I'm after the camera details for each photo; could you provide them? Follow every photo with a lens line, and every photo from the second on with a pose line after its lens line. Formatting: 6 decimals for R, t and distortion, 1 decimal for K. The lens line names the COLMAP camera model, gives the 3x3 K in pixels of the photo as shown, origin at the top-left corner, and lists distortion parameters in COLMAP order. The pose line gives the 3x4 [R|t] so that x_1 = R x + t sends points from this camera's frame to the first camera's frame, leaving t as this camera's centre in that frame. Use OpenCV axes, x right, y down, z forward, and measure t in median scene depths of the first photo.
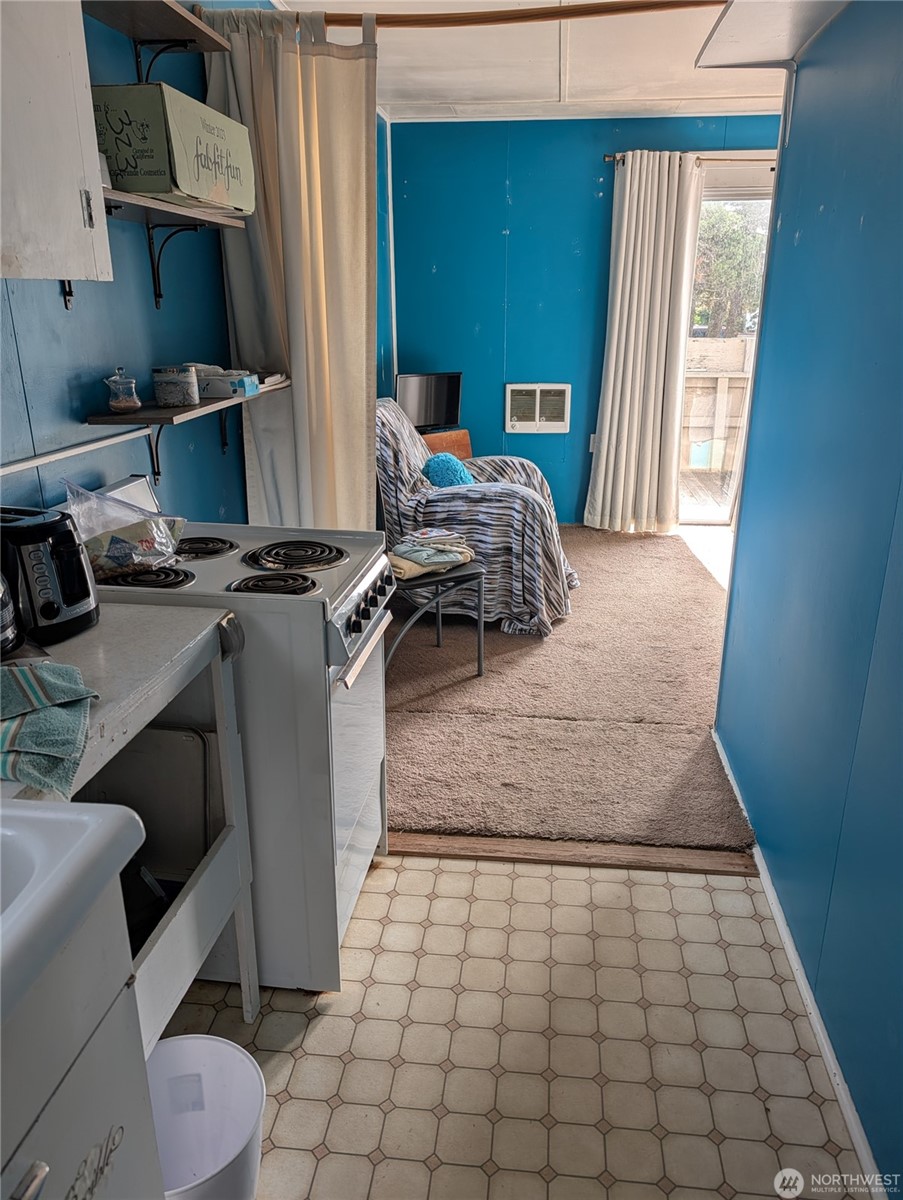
lens RADIAL K [[853.9, 0, 451.5], [0, 853.9, 600.0], [0, 0, 1]] dist [0.011178, -0.002331]
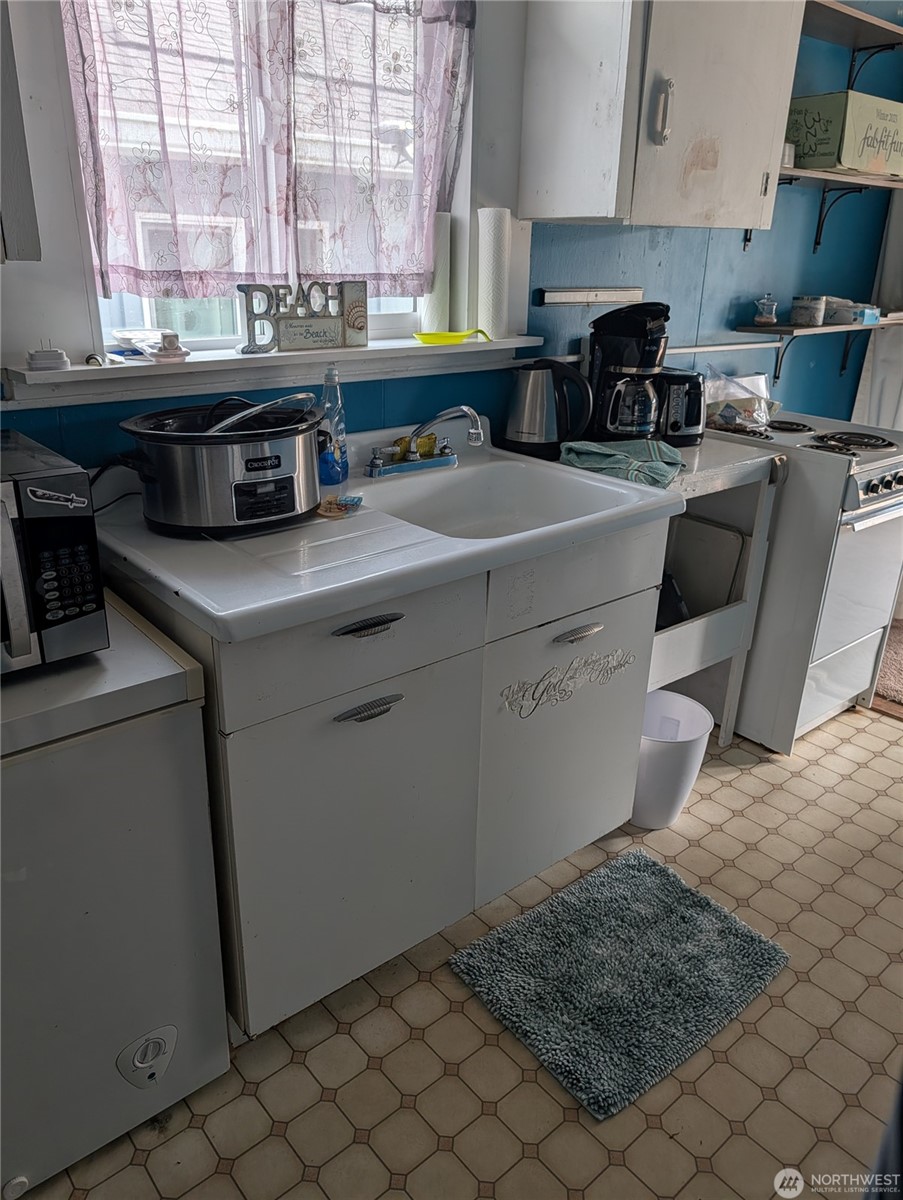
lens RADIAL K [[853.1, 0, 446.5], [0, 853.1, 597.2], [0, 0, 1]] dist [0.005089, -0.002027]
pose [[0.730116, 0.268499, -0.628362, 0.263457], [-0.243389, 0.961443, 0.128021, 0.172031], [0.638508, 0.059466, 0.767314, -0.423836]]
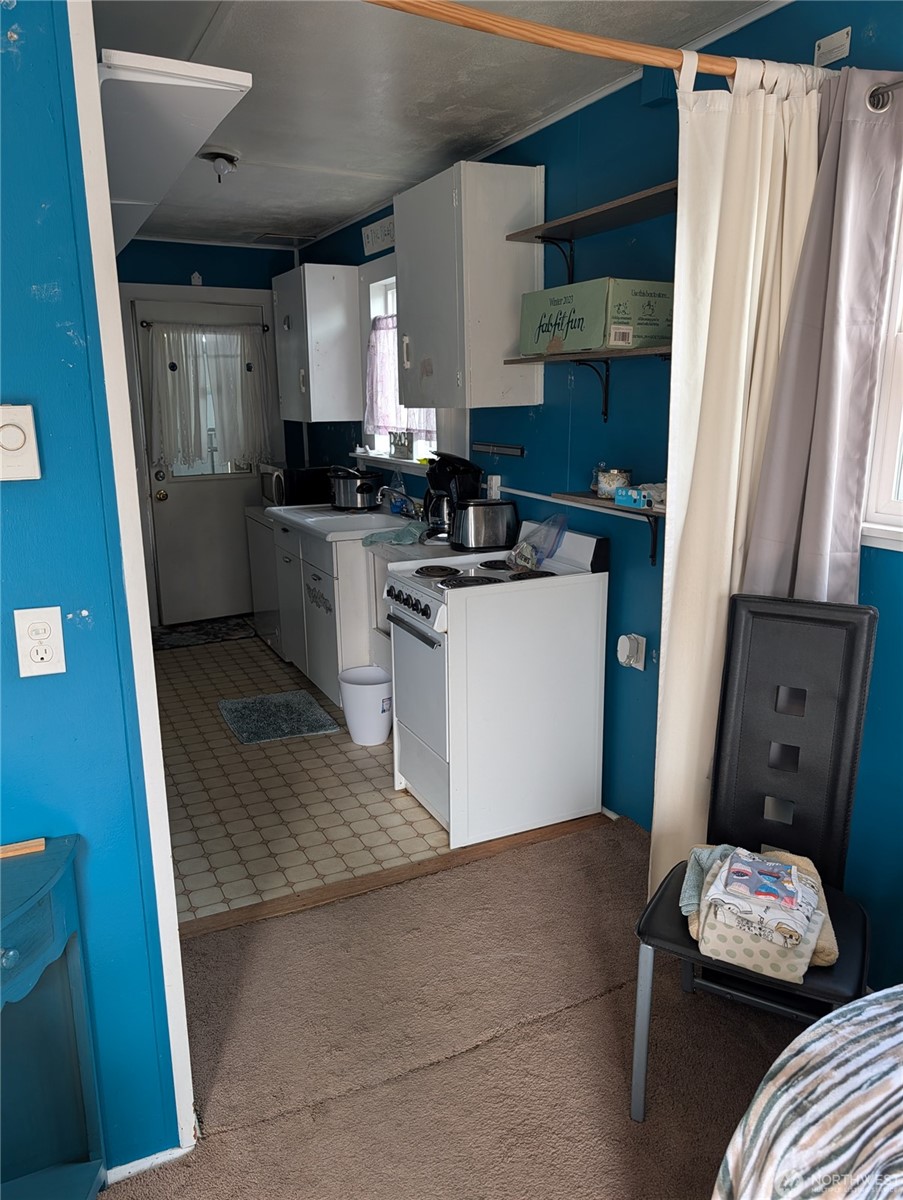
lens RADIAL K [[853.9, 0, 451.5], [0, 853.9, 600.0], [0, 0, 1]] dist [0.011178, -0.002331]
pose [[-0.832606, 0.135428, -0.537053, 0.687915], [-0.174807, 0.855832, 0.486821, -0.784659], [0.525557, 0.499211, -0.688897, 2.123820]]
